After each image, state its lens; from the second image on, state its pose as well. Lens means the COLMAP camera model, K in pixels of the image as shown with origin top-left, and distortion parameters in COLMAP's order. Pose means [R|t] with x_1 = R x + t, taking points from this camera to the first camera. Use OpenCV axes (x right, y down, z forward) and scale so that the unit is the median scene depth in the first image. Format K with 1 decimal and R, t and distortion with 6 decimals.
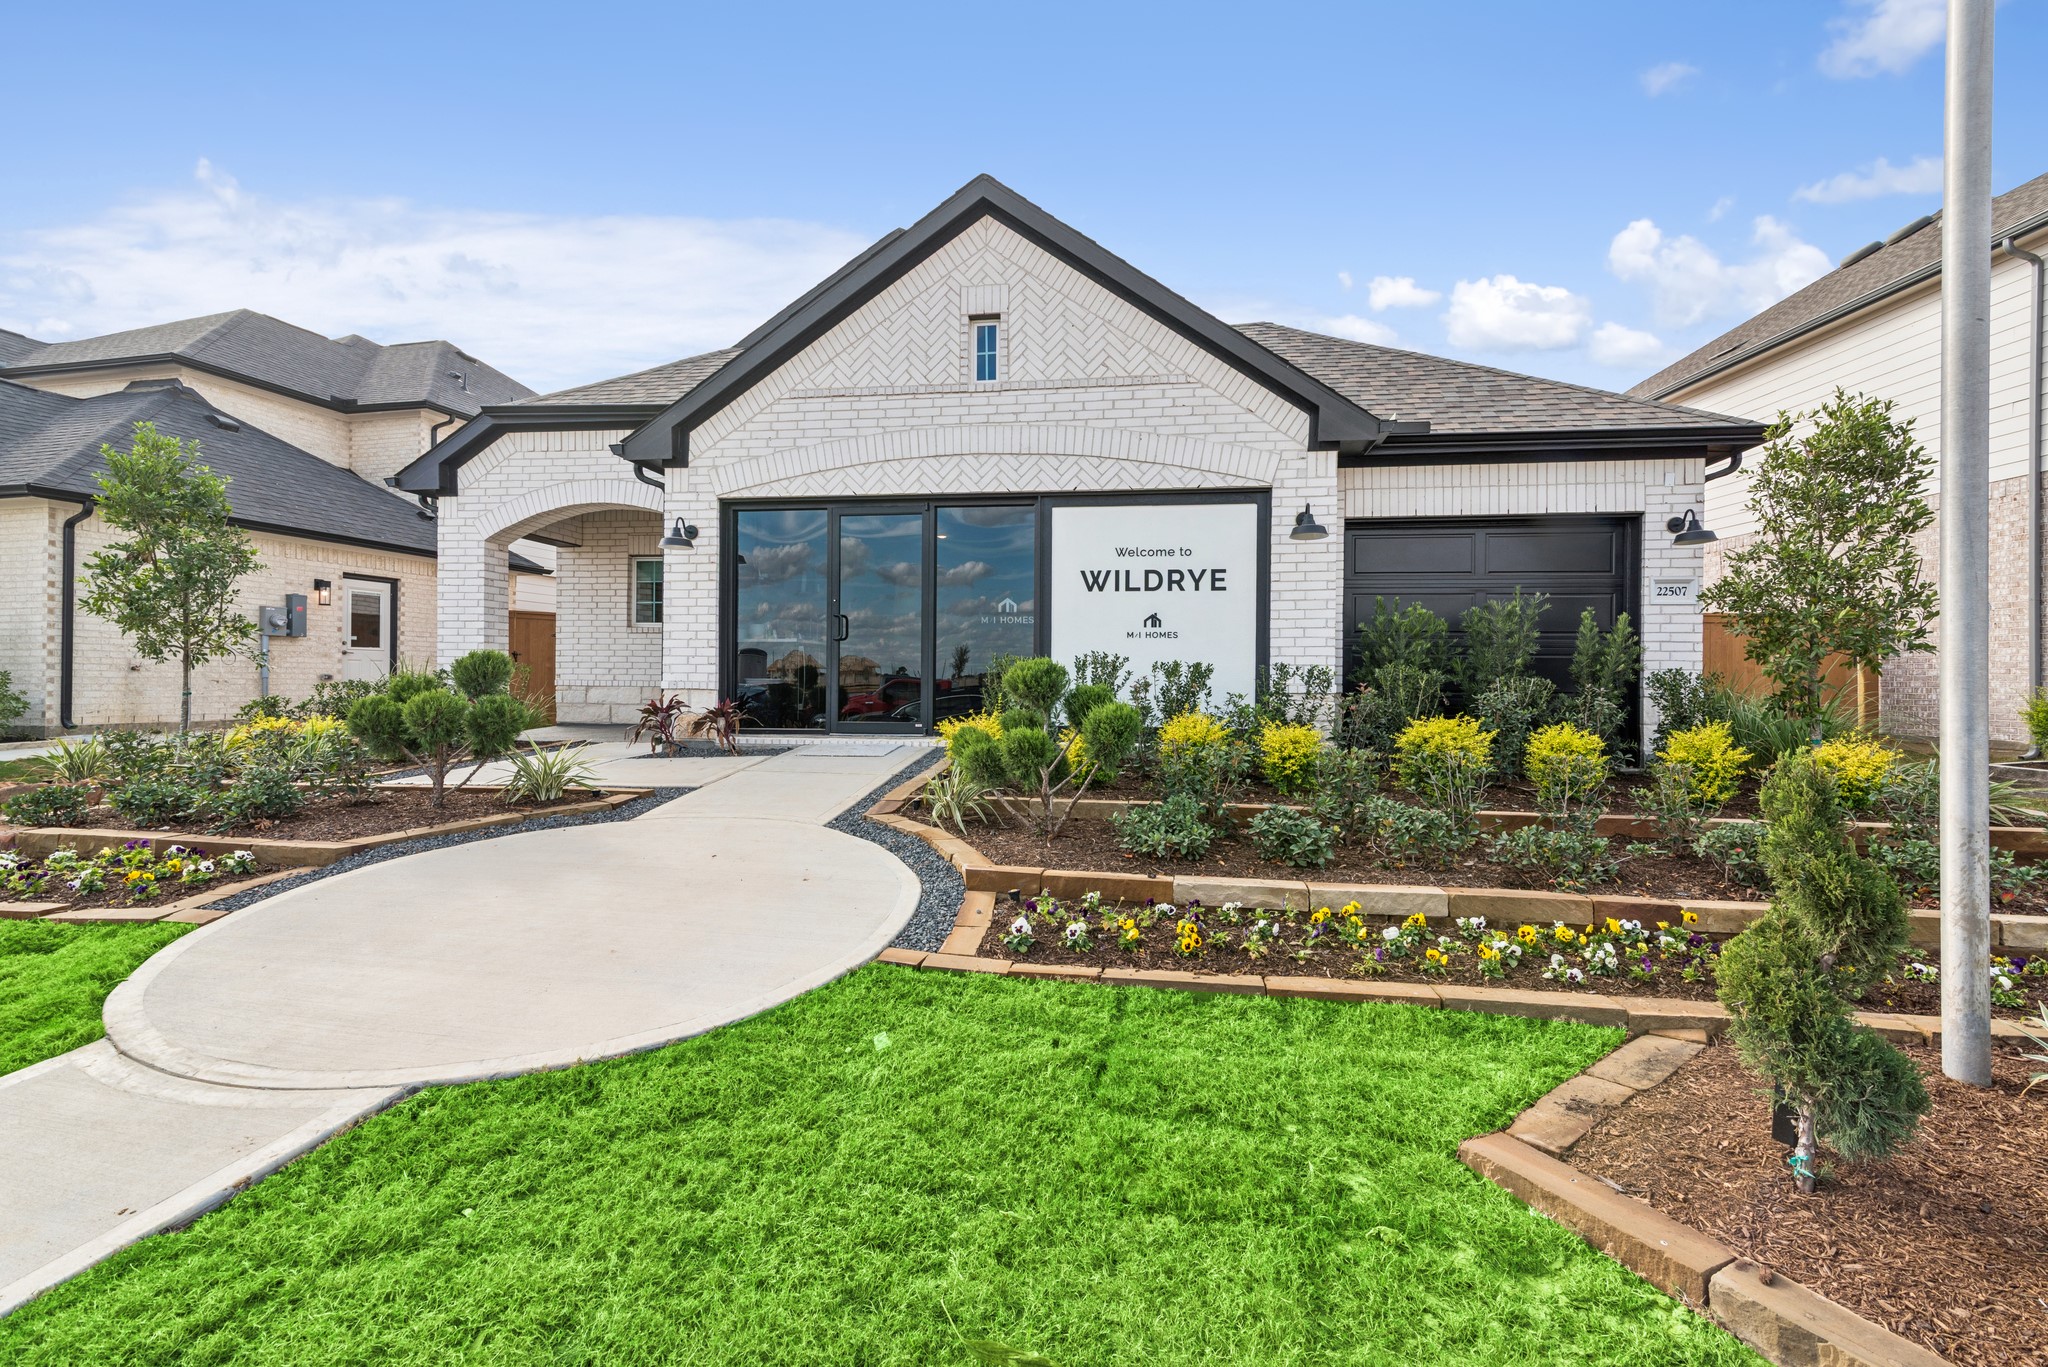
lens RADIAL K [[926.1, 0, 1041.6], [0, 926.1, 693.1], [0, 0, 1]] dist [0.014332, -0.000507]
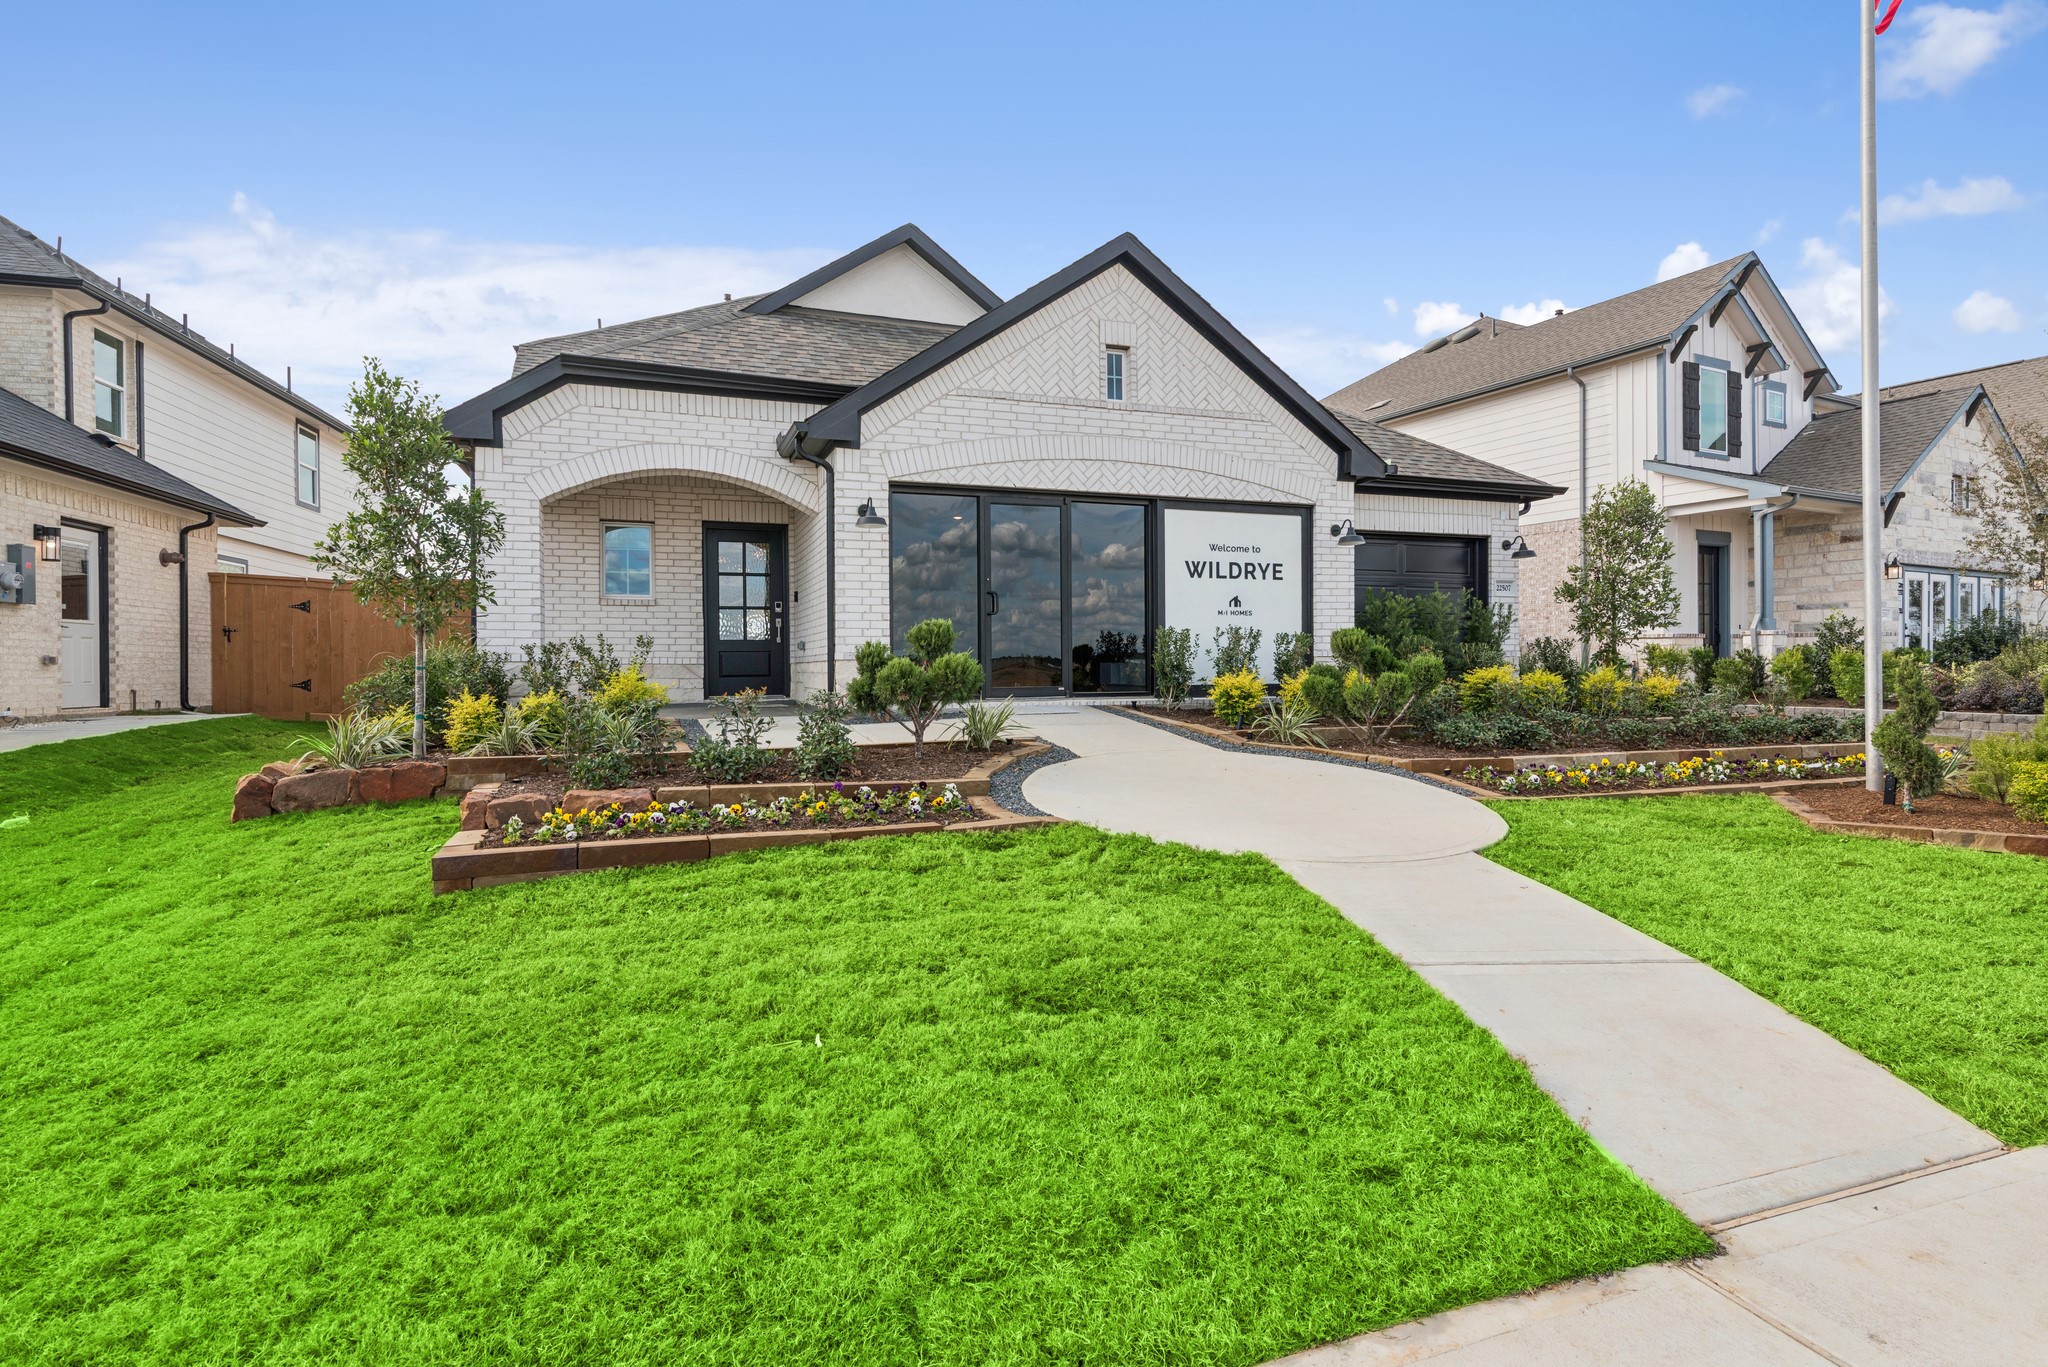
lens RADIAL K [[1035.3, 0, 1024.0], [0, 1035.3, 683.5], [0, 0, 1]] dist [0.010405, -0.000408]
pose [[0.878093, -0.022625, 0.477955, -0.824827], [0.021010, 0.999741, 0.008726, 0.016447], [-0.478029, 0.002379, 0.878341, -0.122974]]
